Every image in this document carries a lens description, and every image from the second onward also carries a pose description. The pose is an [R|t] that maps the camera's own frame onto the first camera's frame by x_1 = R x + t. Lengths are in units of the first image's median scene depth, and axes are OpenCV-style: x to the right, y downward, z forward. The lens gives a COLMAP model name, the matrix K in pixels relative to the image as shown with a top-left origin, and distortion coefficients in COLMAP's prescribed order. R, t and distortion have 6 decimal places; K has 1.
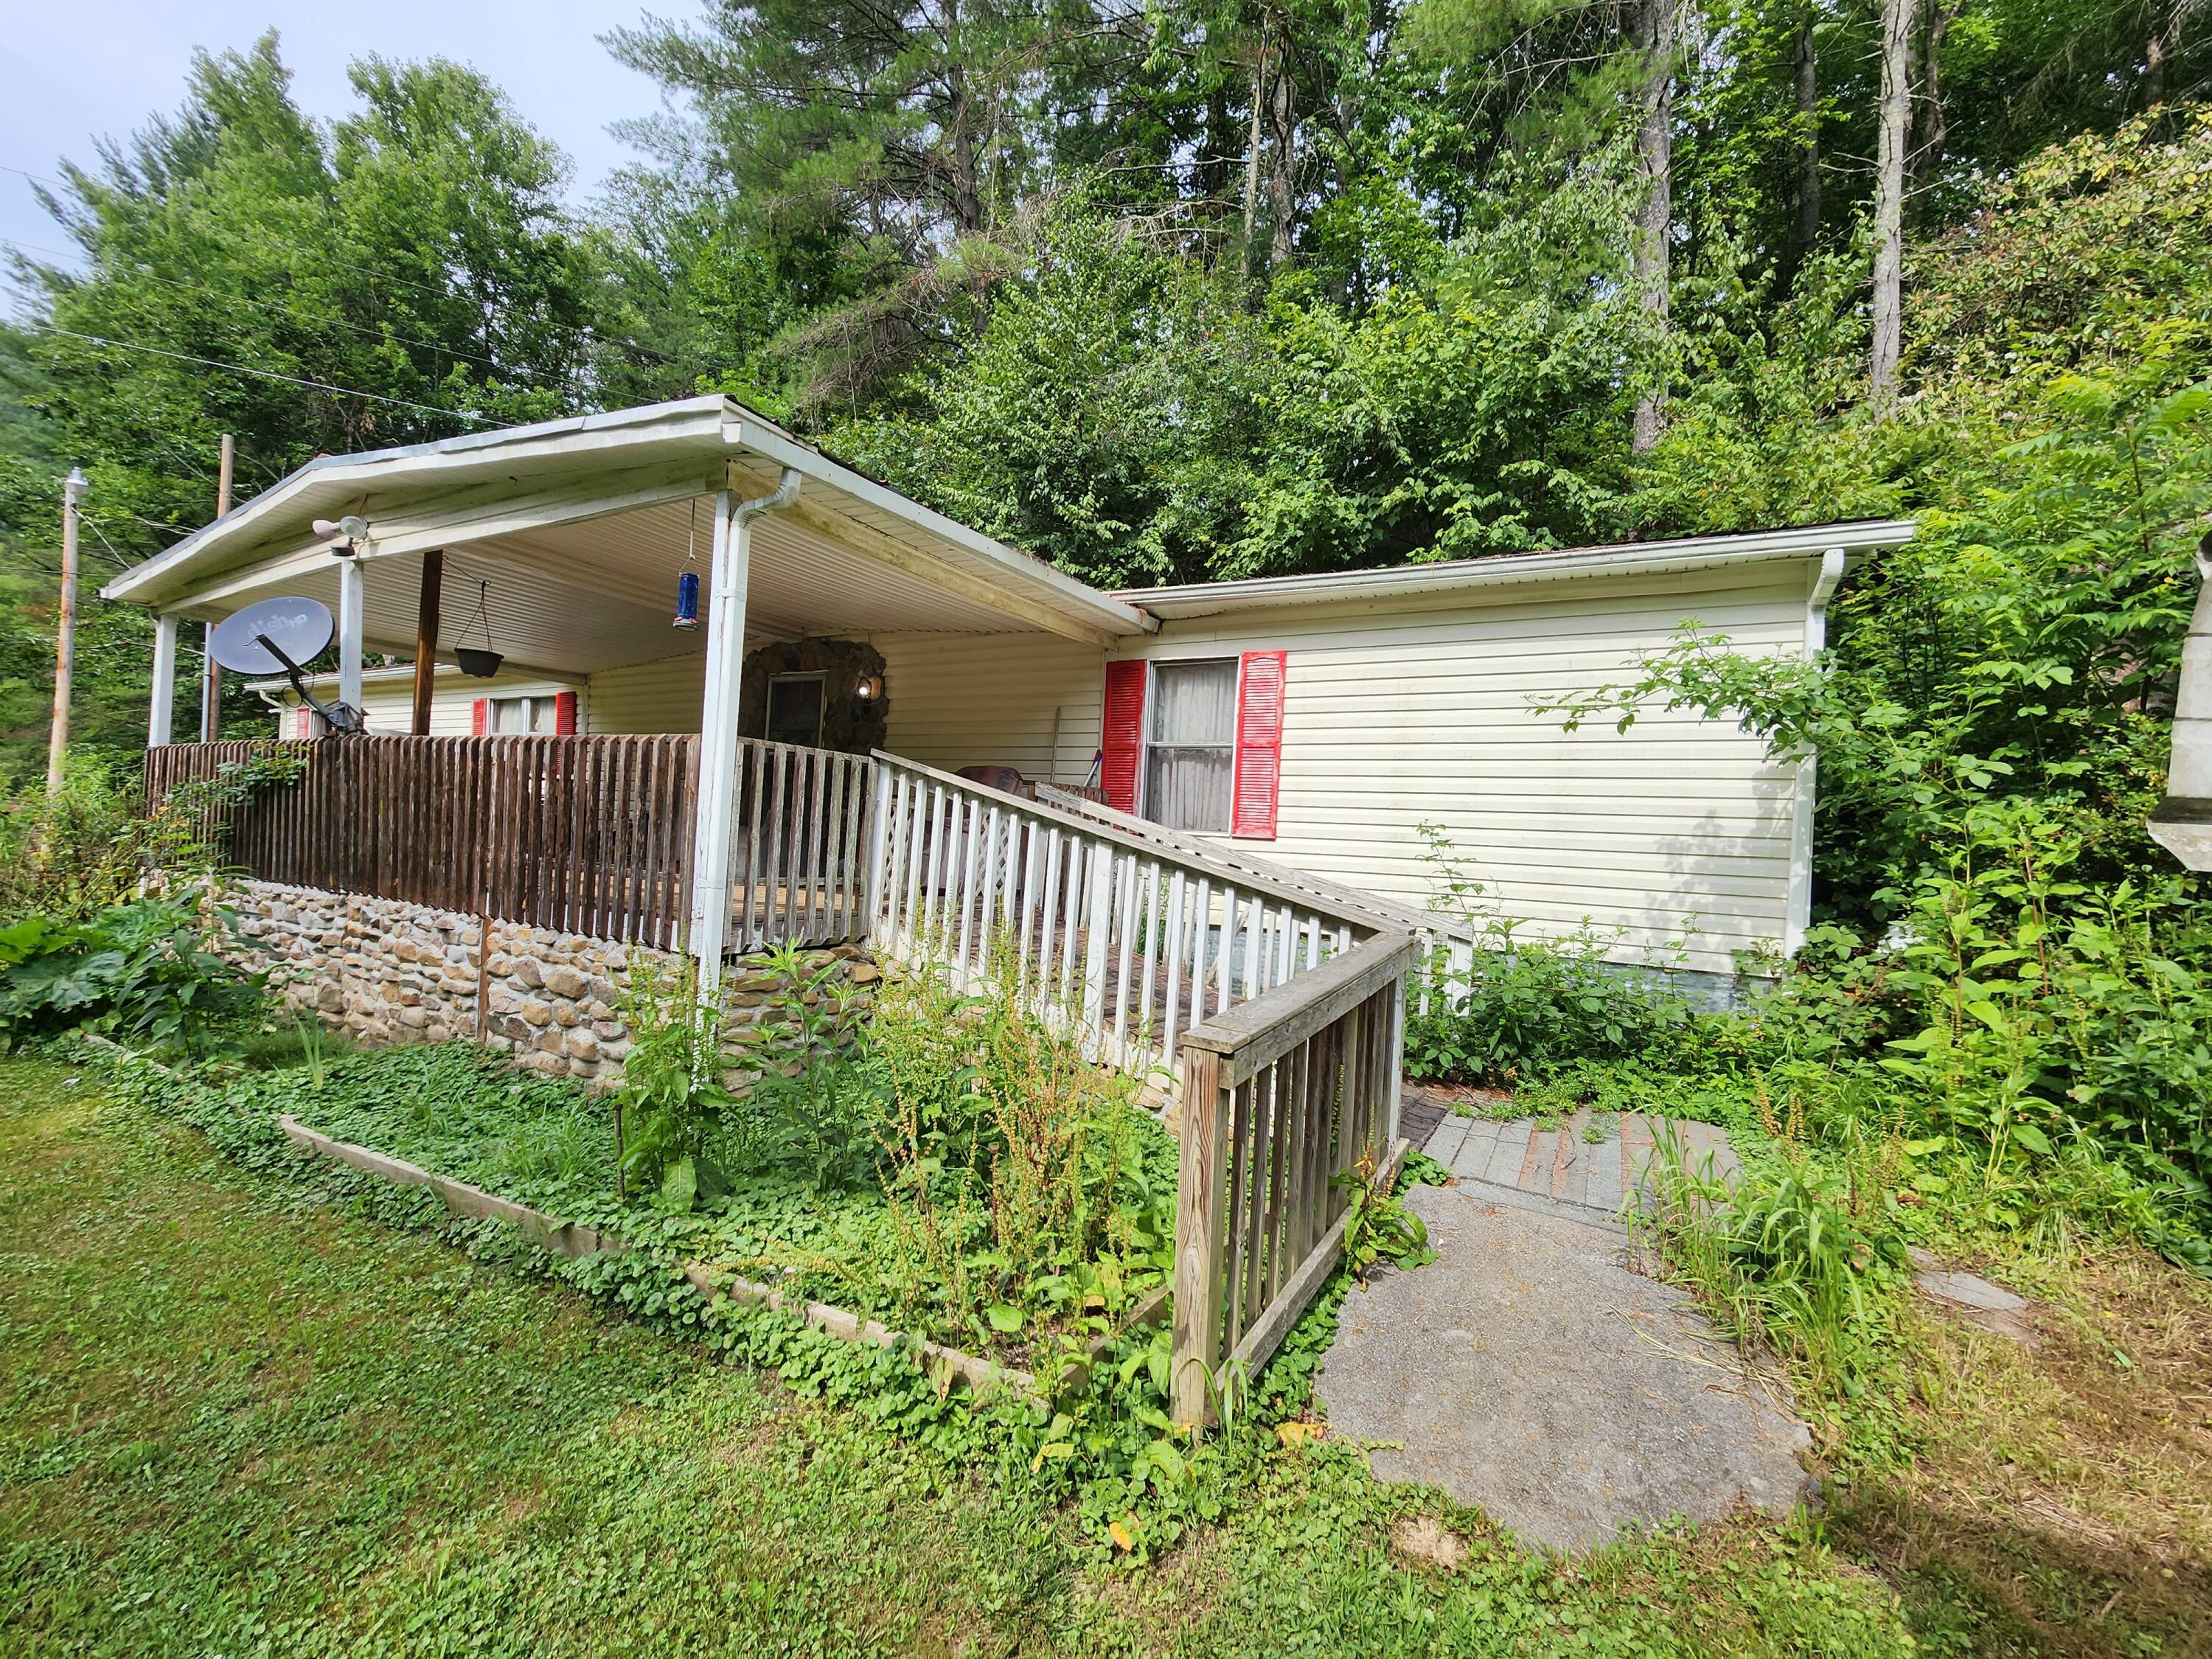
lens RADIAL K [[904.3, 0, 1134.7], [0, 904.3, 835.5], [0, 0, 1]] dist [0.000961, -0.005092]
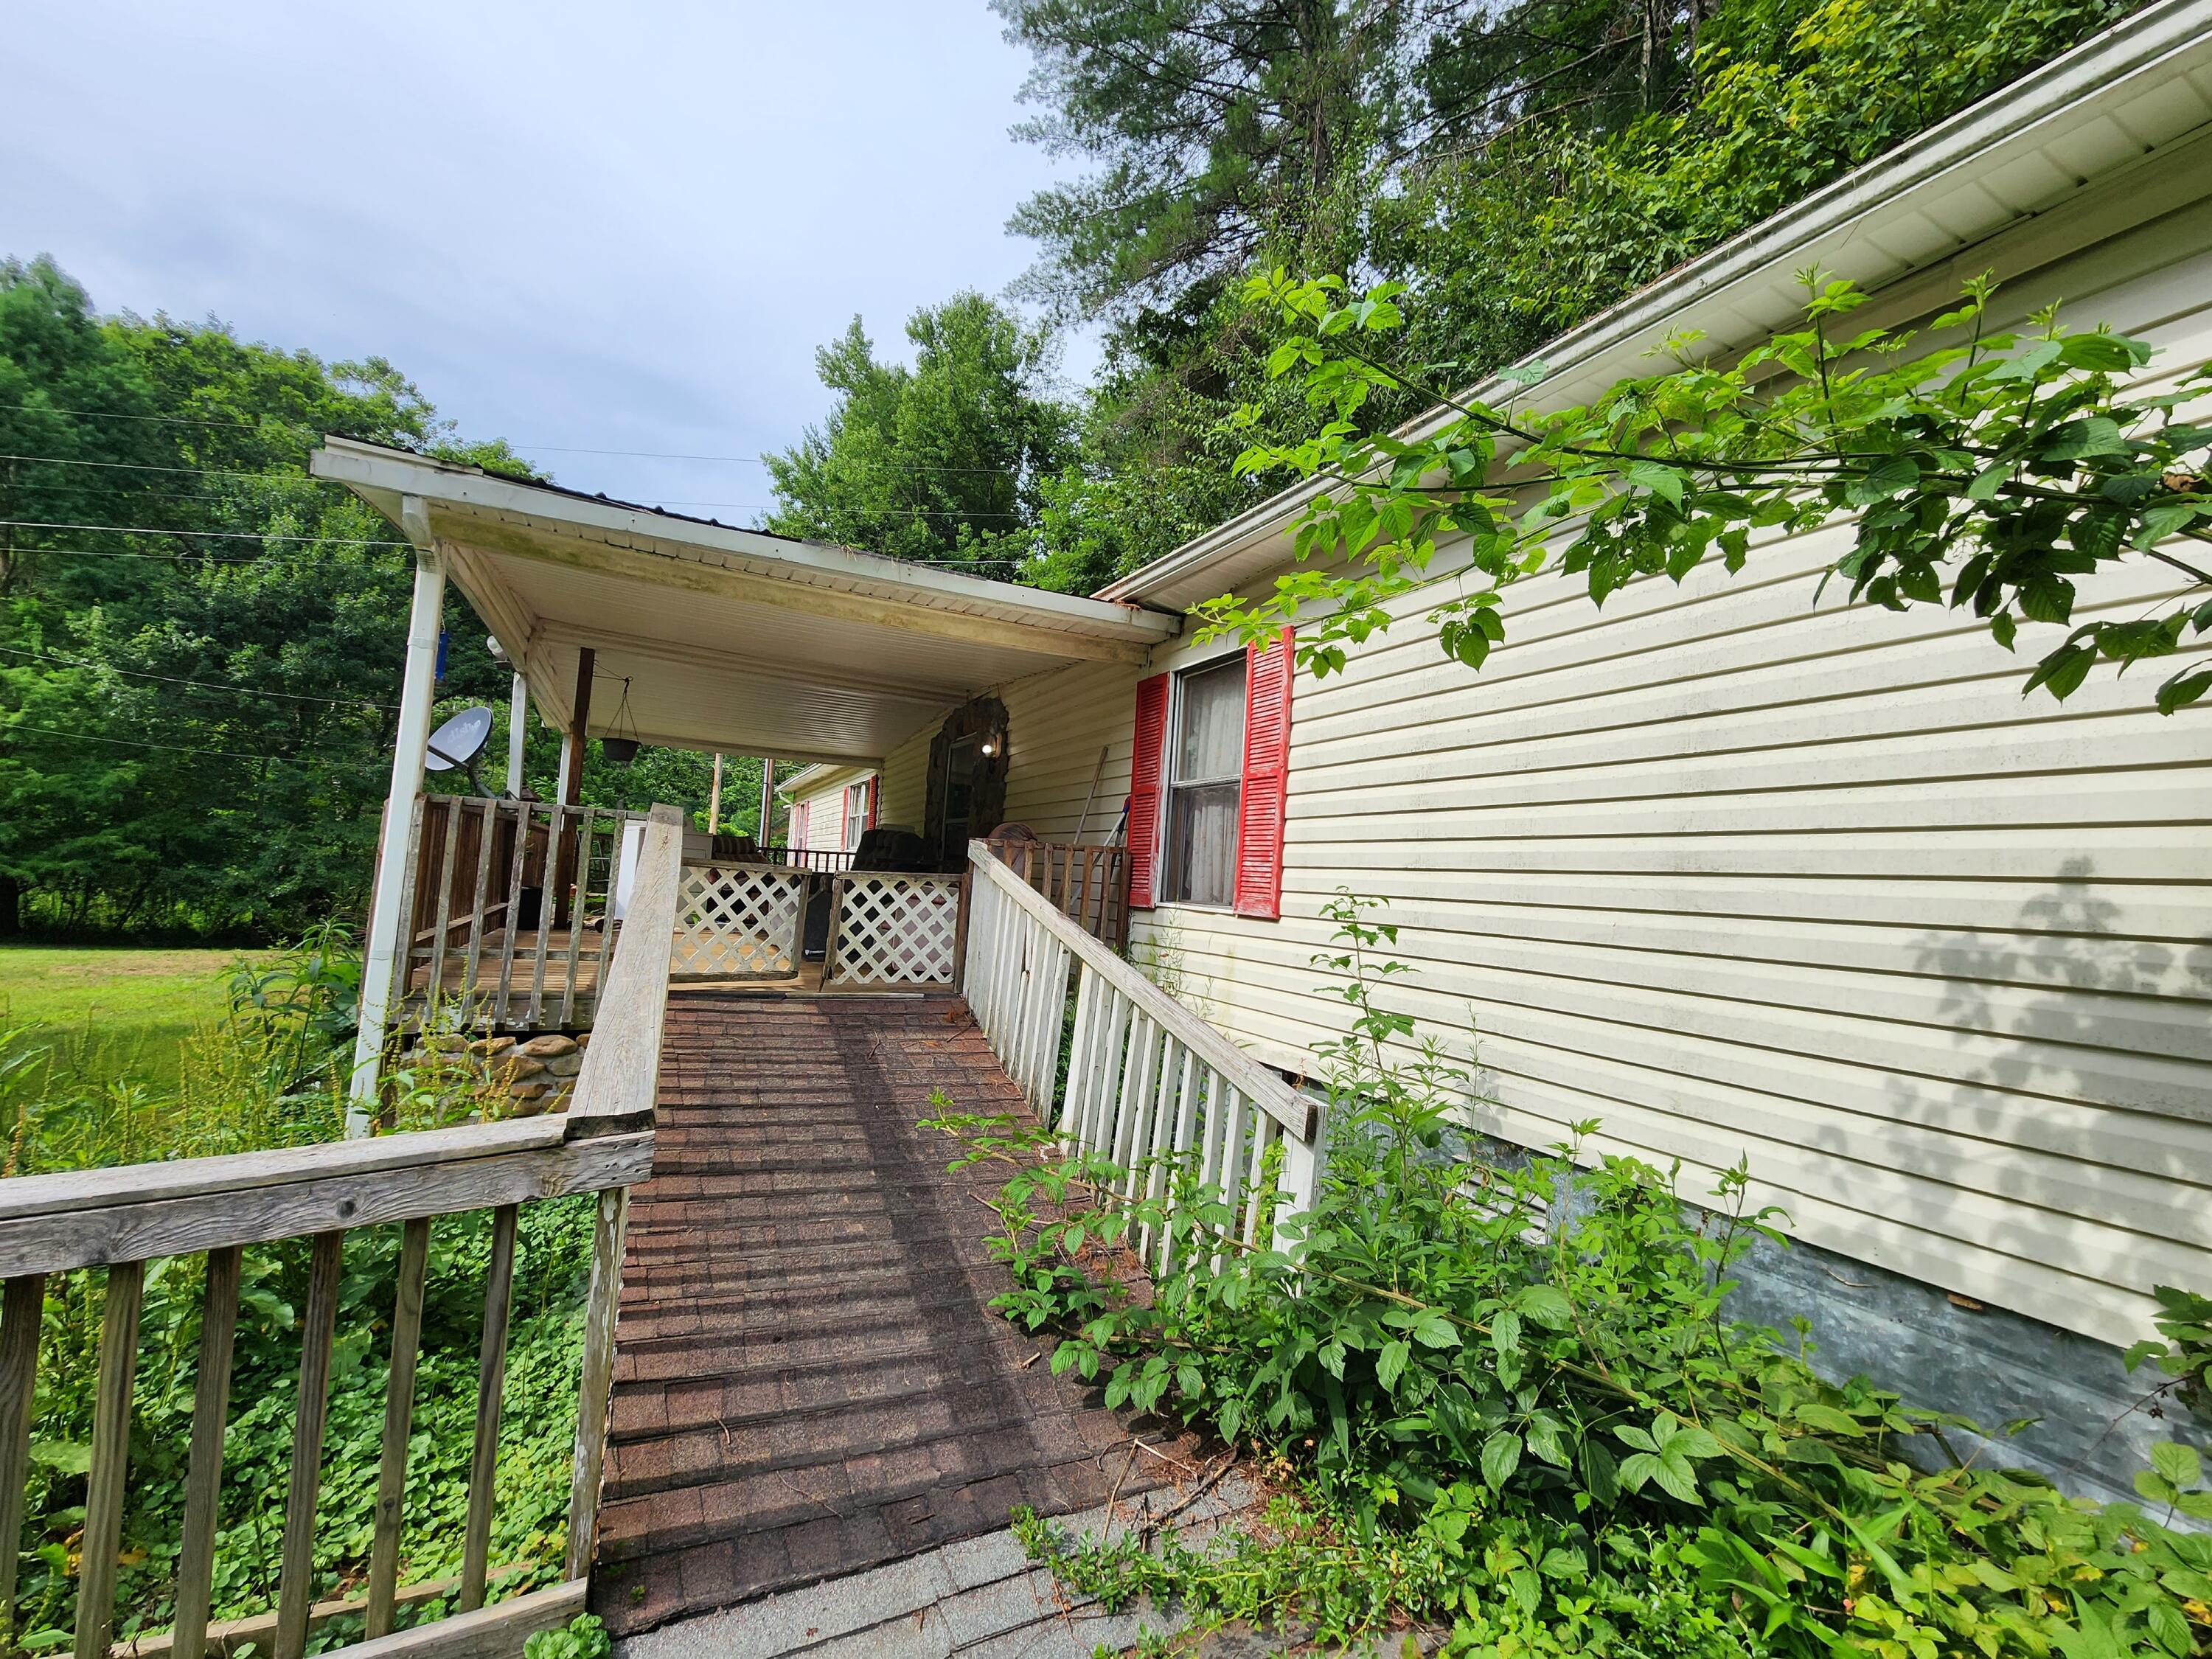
lens RADIAL K [[904.3, 0, 1134.7], [0, 904.3, 835.5], [0, 0, 1]] dist [0.000961, -0.005092]
pose [[0.827808, -0.028991, -0.560263, 0.400571], [-0.016699, 0.996948, -0.076261, -0.003628], [0.560764, 0.072485, 0.824797, 0.382055]]
